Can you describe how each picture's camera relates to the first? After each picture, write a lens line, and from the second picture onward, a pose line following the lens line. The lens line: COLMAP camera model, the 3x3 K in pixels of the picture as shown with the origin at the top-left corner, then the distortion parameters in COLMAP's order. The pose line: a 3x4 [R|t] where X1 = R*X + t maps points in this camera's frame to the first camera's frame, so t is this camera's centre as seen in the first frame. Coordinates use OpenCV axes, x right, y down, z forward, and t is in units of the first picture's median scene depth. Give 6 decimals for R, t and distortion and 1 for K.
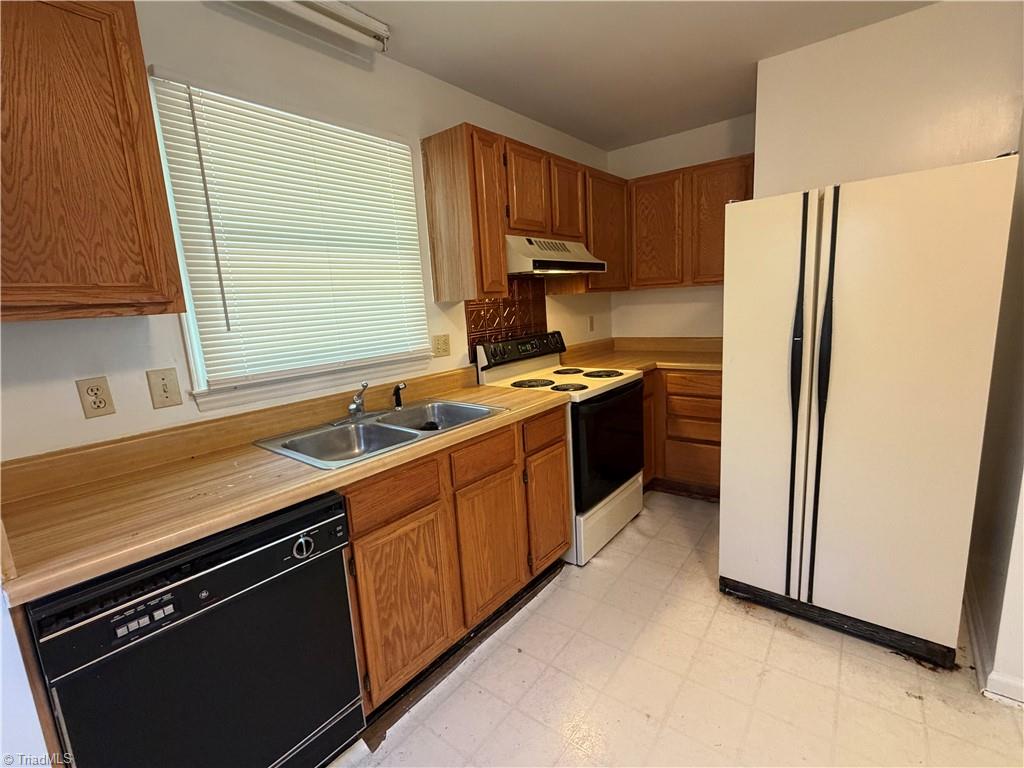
lens RADIAL K [[467.1, 0, 509.3], [0, 467.1, 384.3], [0, 0, 1]] dist [0.001610, -0.000698]
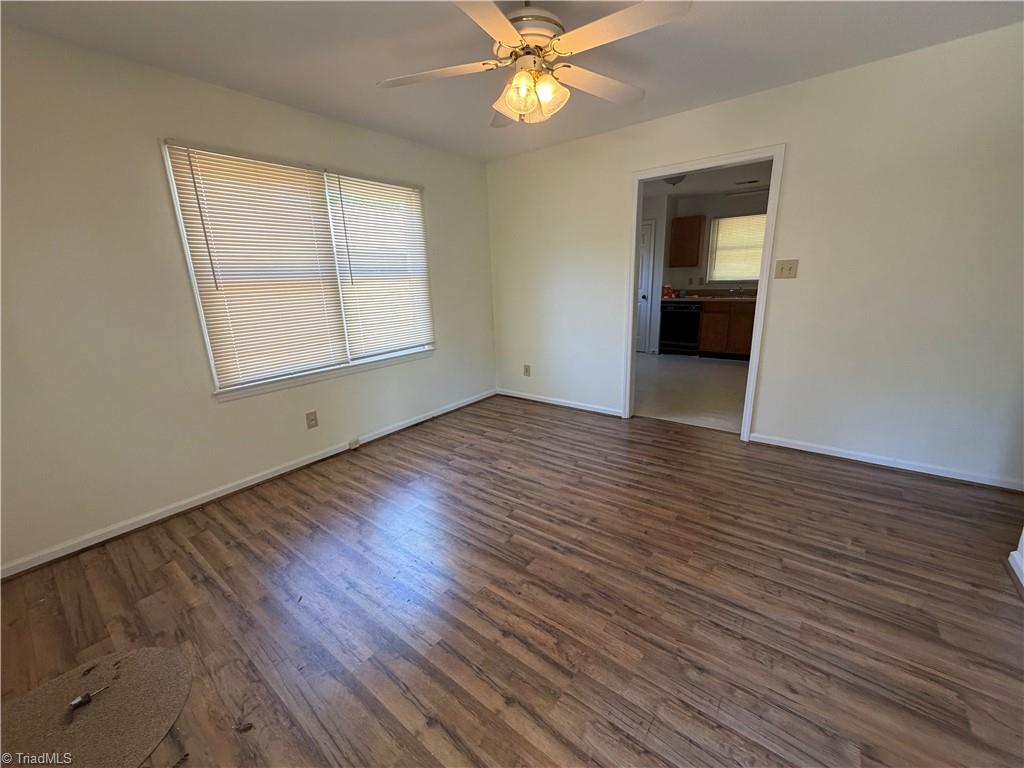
lens RADIAL K [[409.9, 0, 512.7], [0, 409.9, 377.3], [0, 0, 1]] dist [-0.001190, -0.000065]
pose [[0.025704, 0.298082, -0.954194, 2.557241], [-0.153102, 0.944422, 0.290905, 0.005870], [0.987876, 0.138612, 0.069913, -0.805348]]
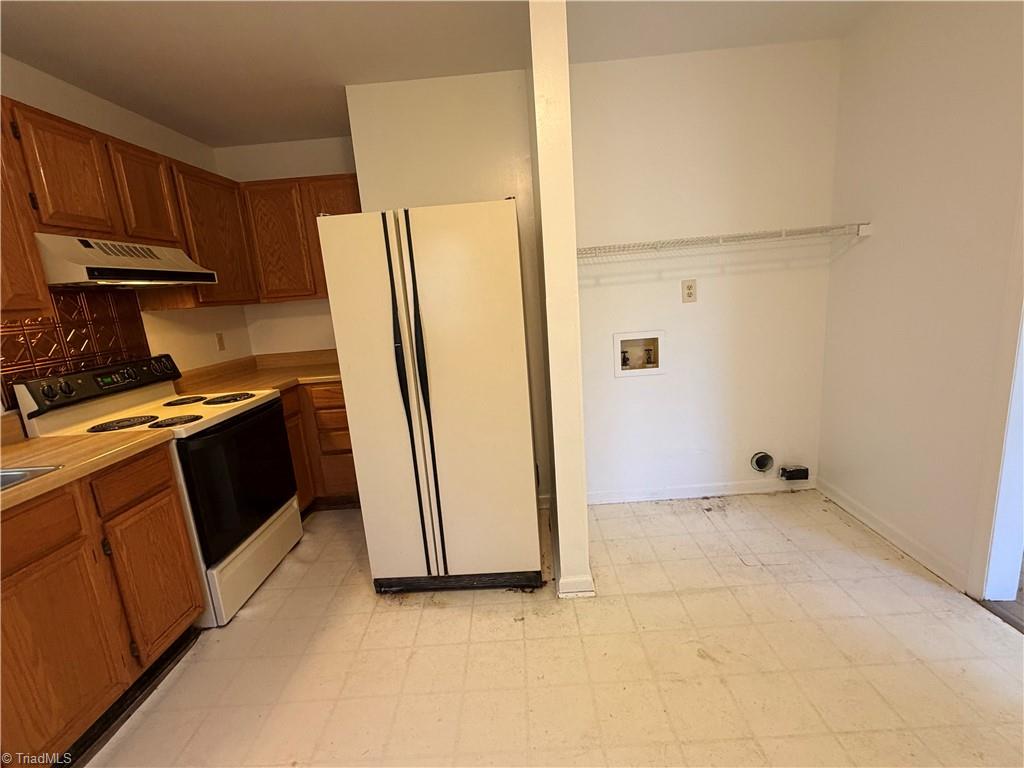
lens RADIAL K [[467.1, 0, 511.9], [0, 467.1, 383.5], [0, 0, 1]] dist [0.001610, -0.000698]
pose [[0.793655, -0.123017, 0.595801, 0.126175], [0.137675, 0.990253, 0.021066, 0.005554], [-0.592585, 0.065308, 0.802856, -0.029003]]
